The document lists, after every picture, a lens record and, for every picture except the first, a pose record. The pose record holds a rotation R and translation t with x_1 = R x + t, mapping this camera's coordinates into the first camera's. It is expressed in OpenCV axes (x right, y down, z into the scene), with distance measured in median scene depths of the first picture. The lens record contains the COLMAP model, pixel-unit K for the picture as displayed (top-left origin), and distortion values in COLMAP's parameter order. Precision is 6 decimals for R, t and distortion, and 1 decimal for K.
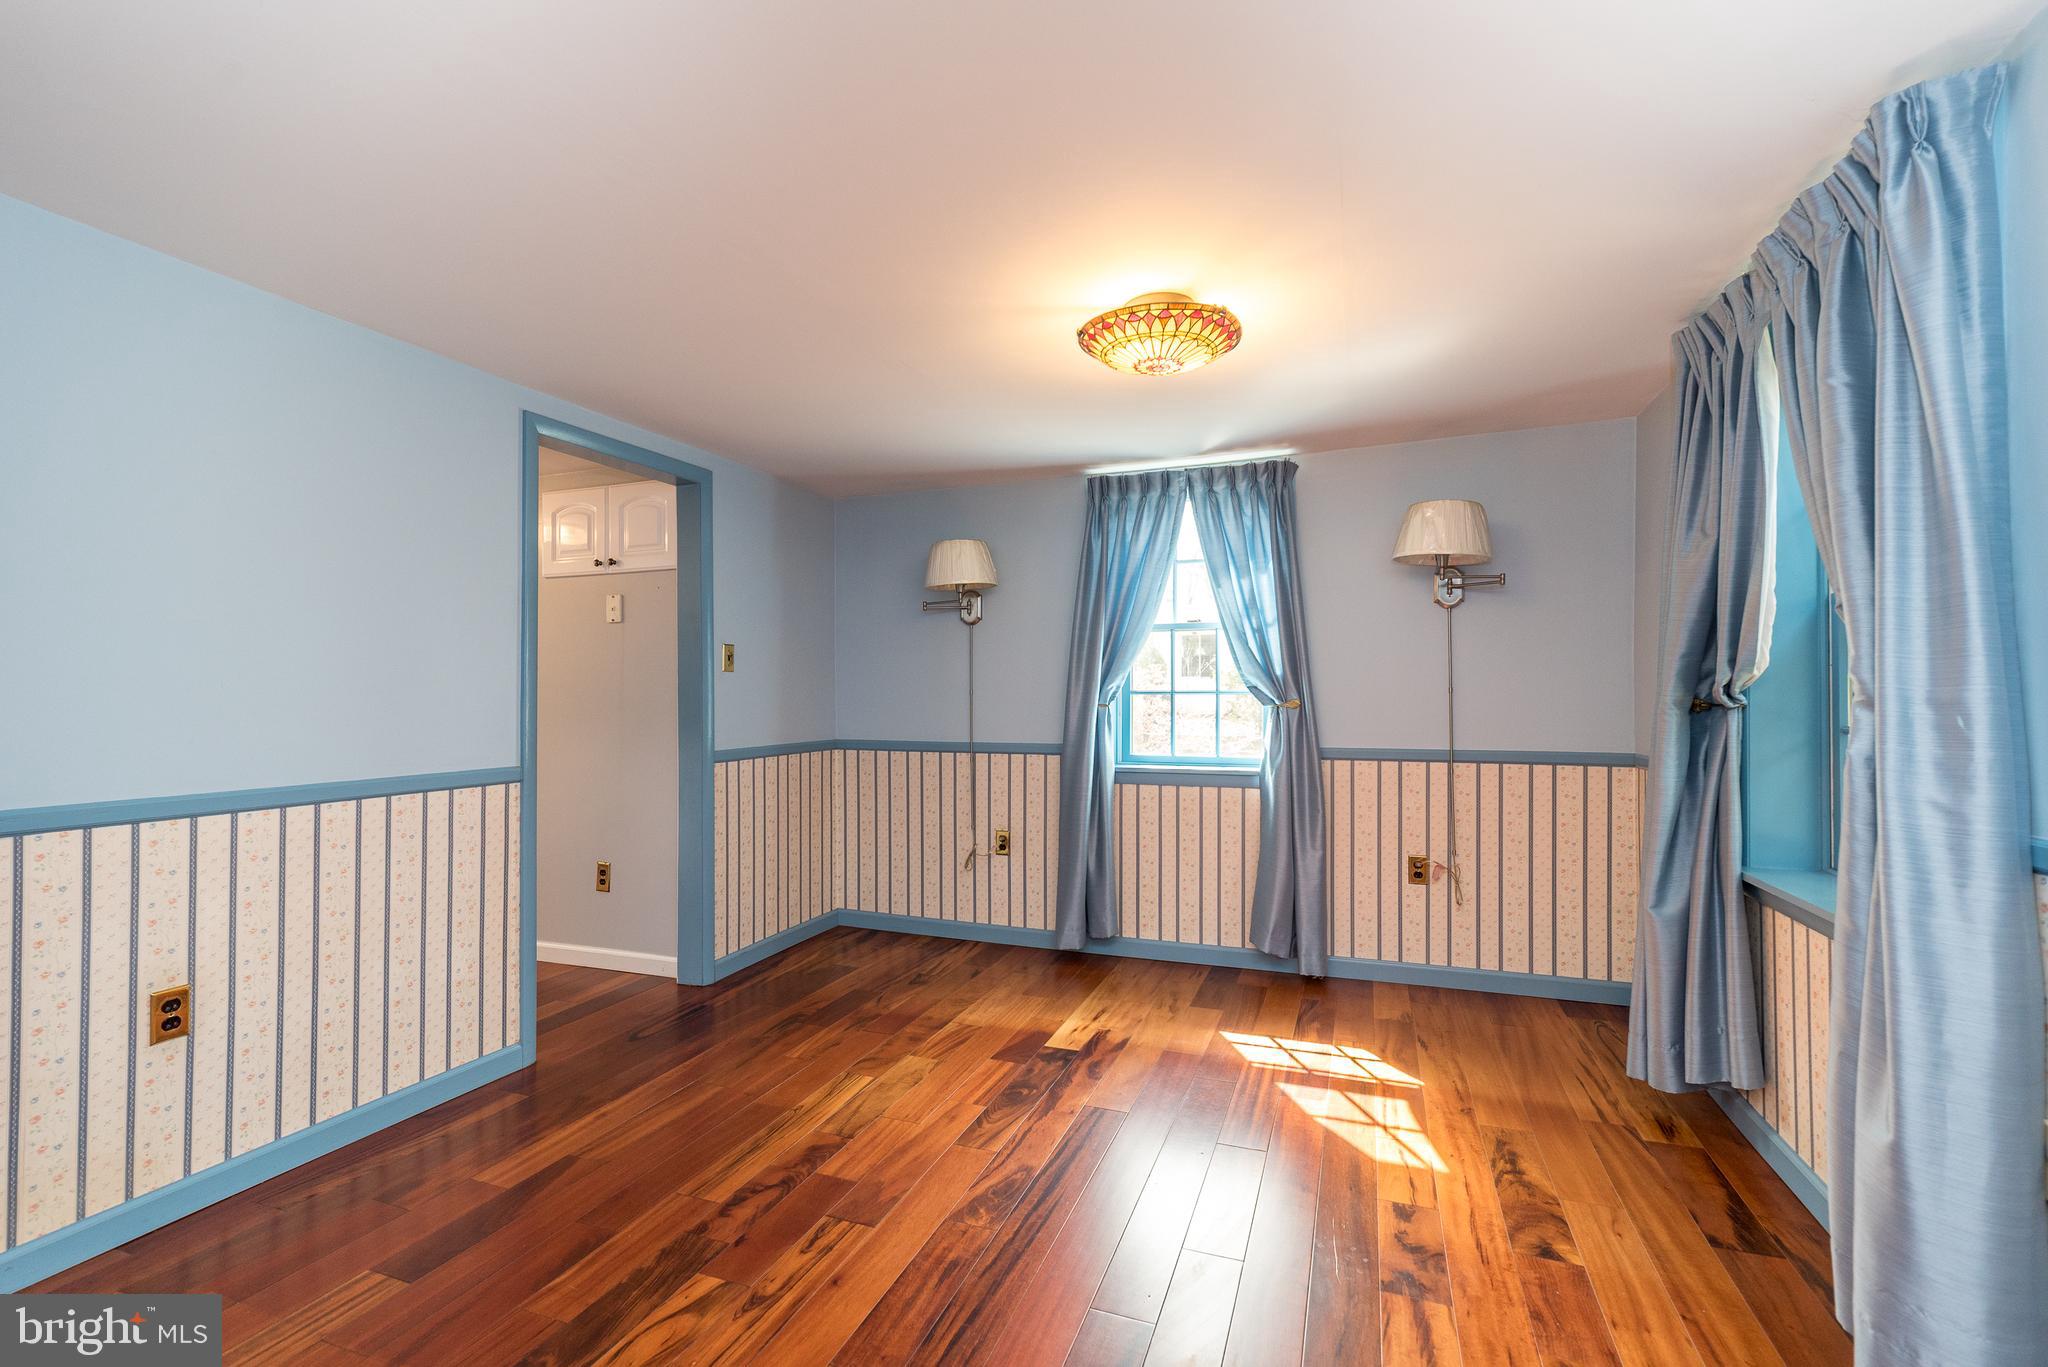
lens RADIAL K [[899.8, 0, 1028.1], [0, 899.8, 681.1], [0, 0, 1]] dist [0.007549, 0.000030]
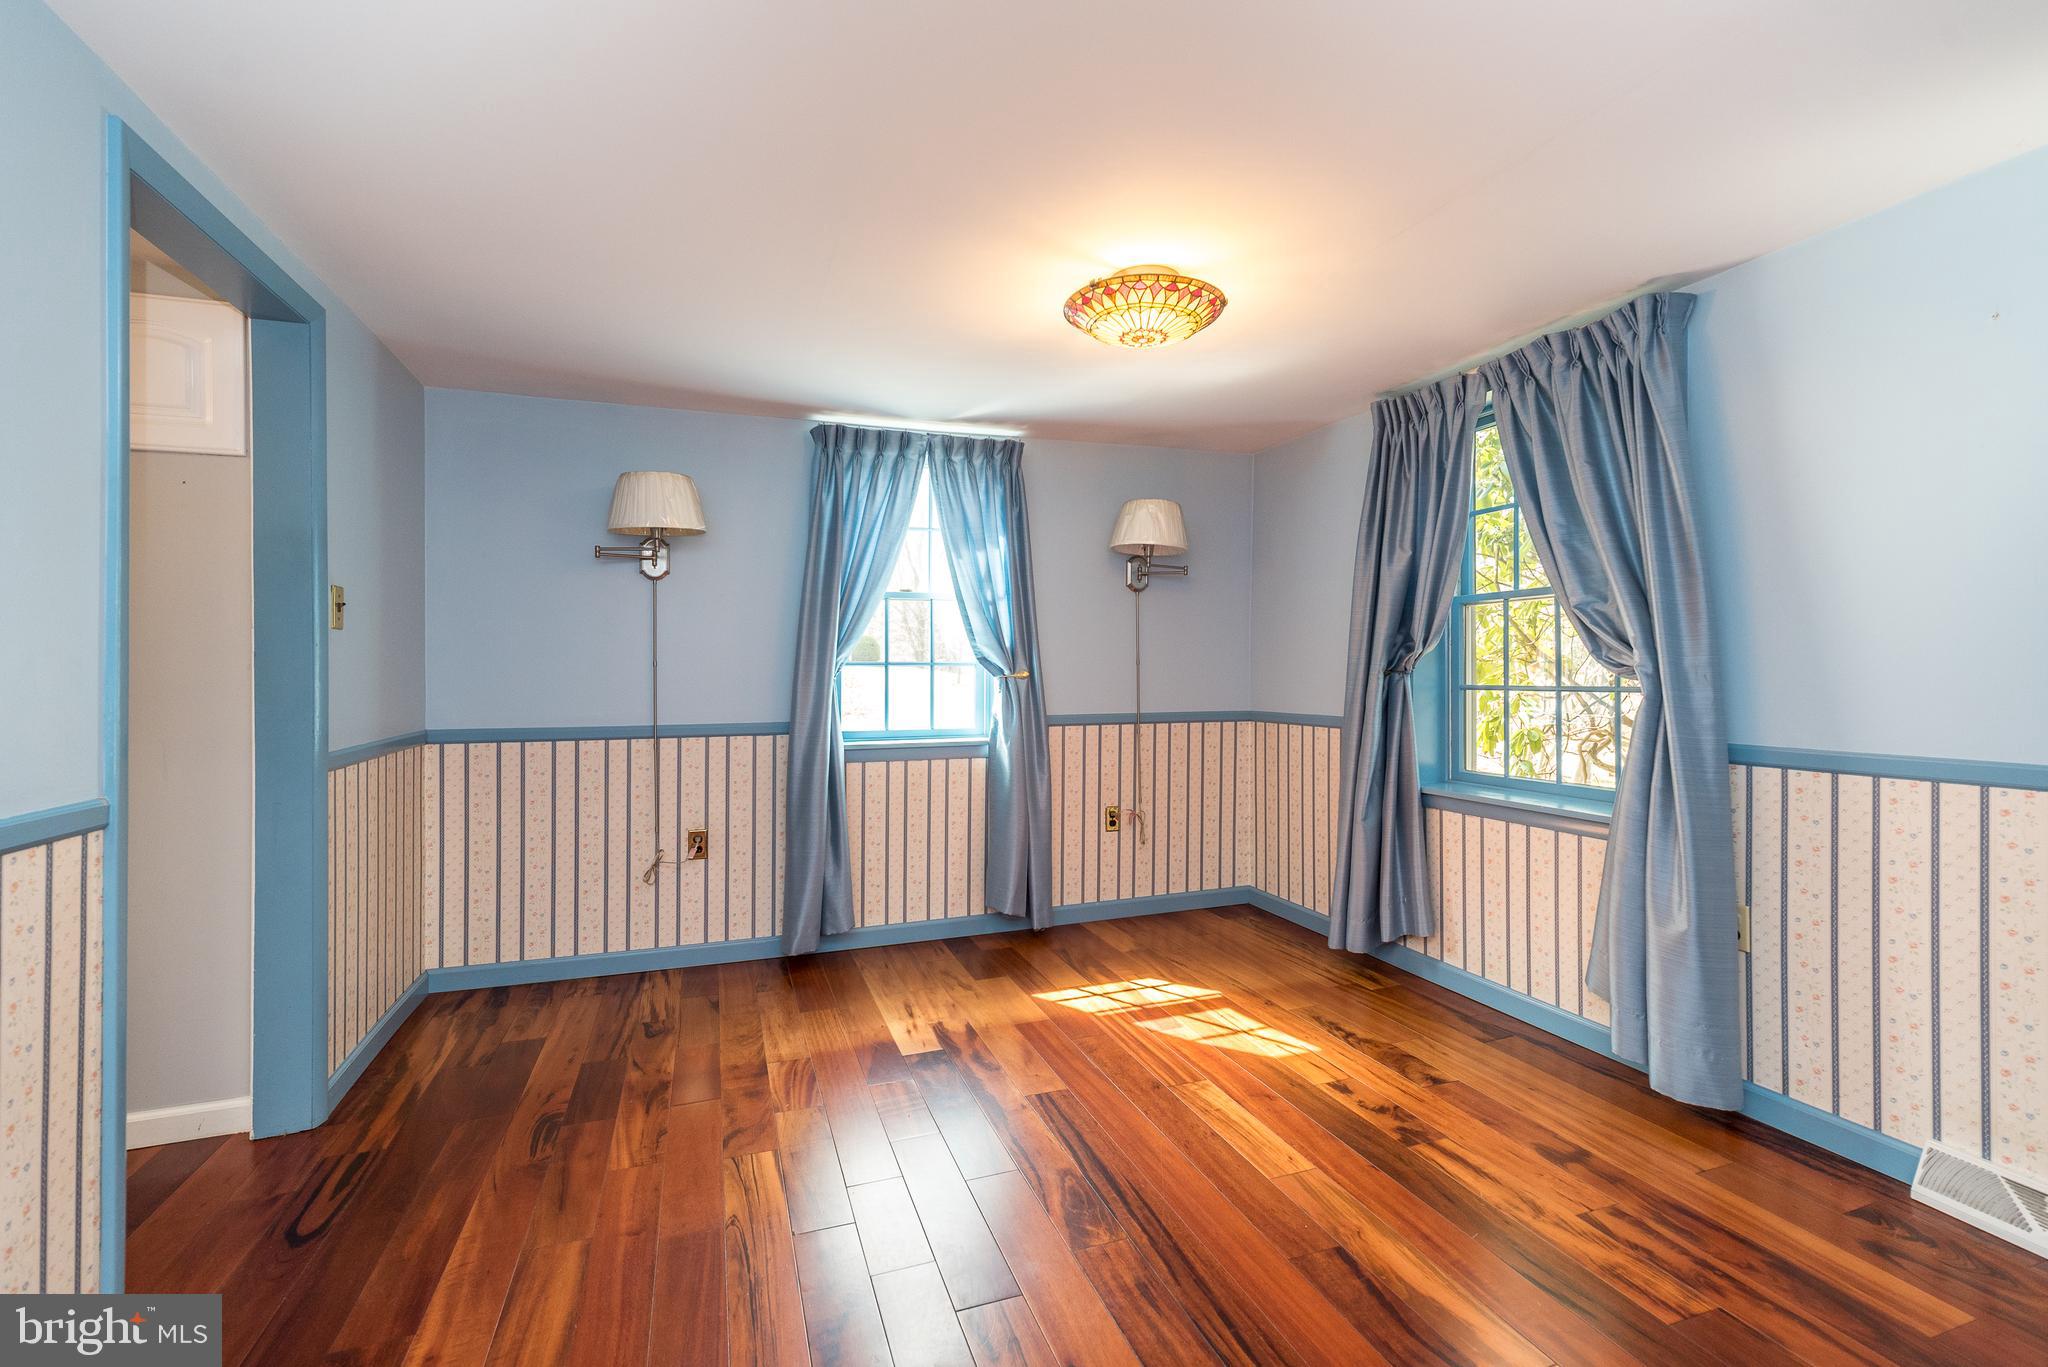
lens RADIAL K [[899.8, 0, 1029.7], [0, 899.8, 663.9], [0, 0, 1]] dist [0.007549, 0.000030]
pose [[0.760869, 0.001808, 0.648903, -0.439999], [-0.006704, 0.999965, 0.005074, 0.008648], [-0.648871, -0.008210, 0.760854, 0.223648]]
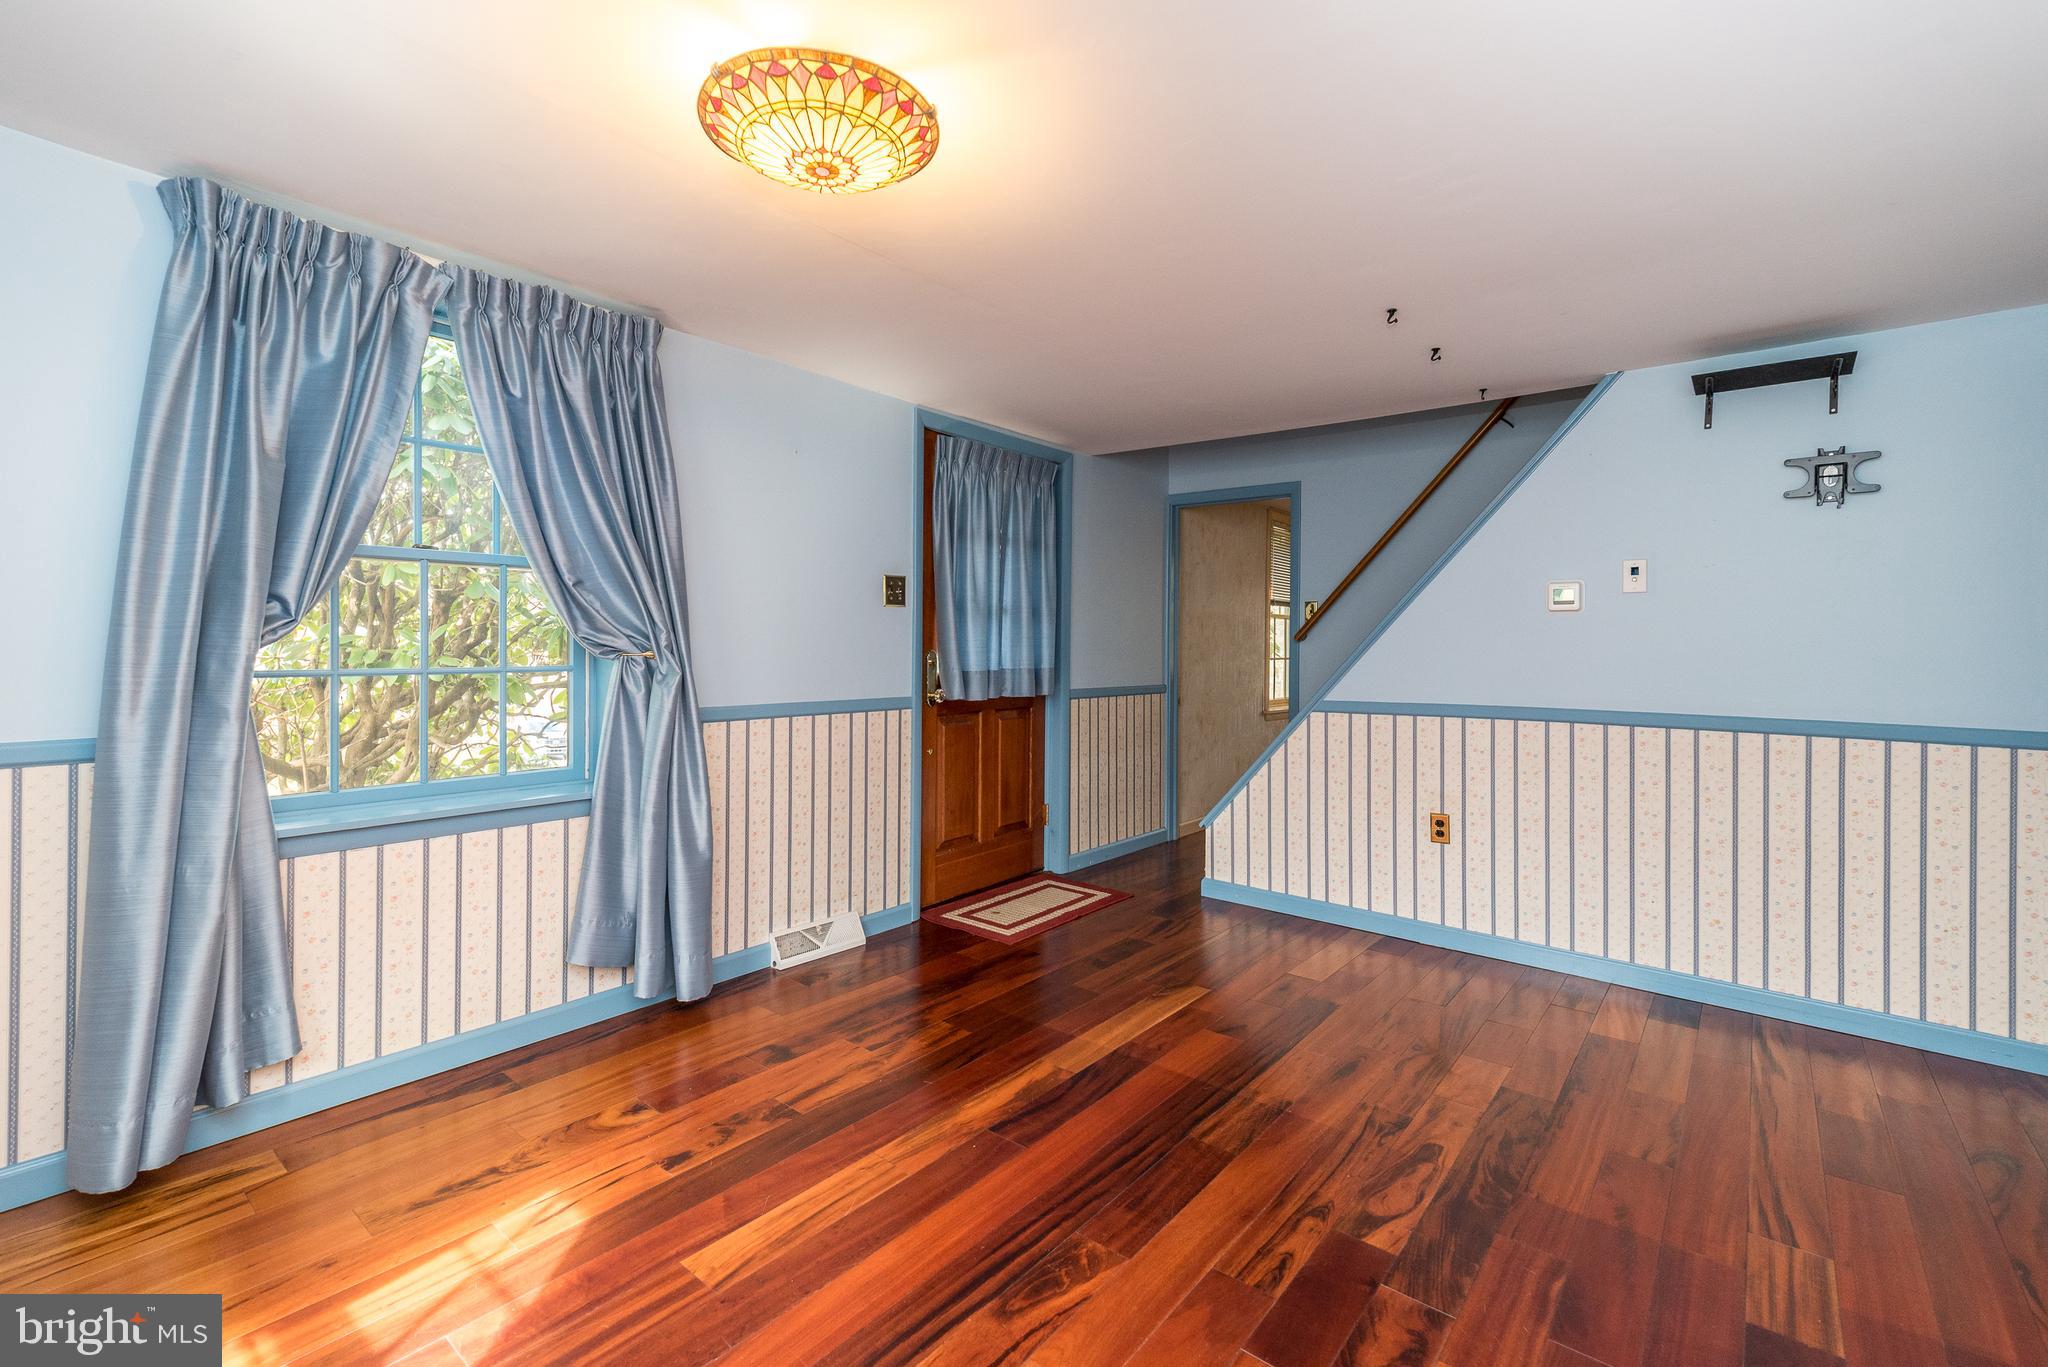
lens RADIAL K [[899.8, 0, 1010.8], [0, 899.8, 649.3], [0, 0, 1]] dist [0.007549, 0.000030]
pose [[-0.944098, -0.006880, 0.329592, -0.165139], [-0.012174, 0.999828, -0.014001, 0.020123], [-0.329439, -0.017231, -0.944020, 1.164390]]
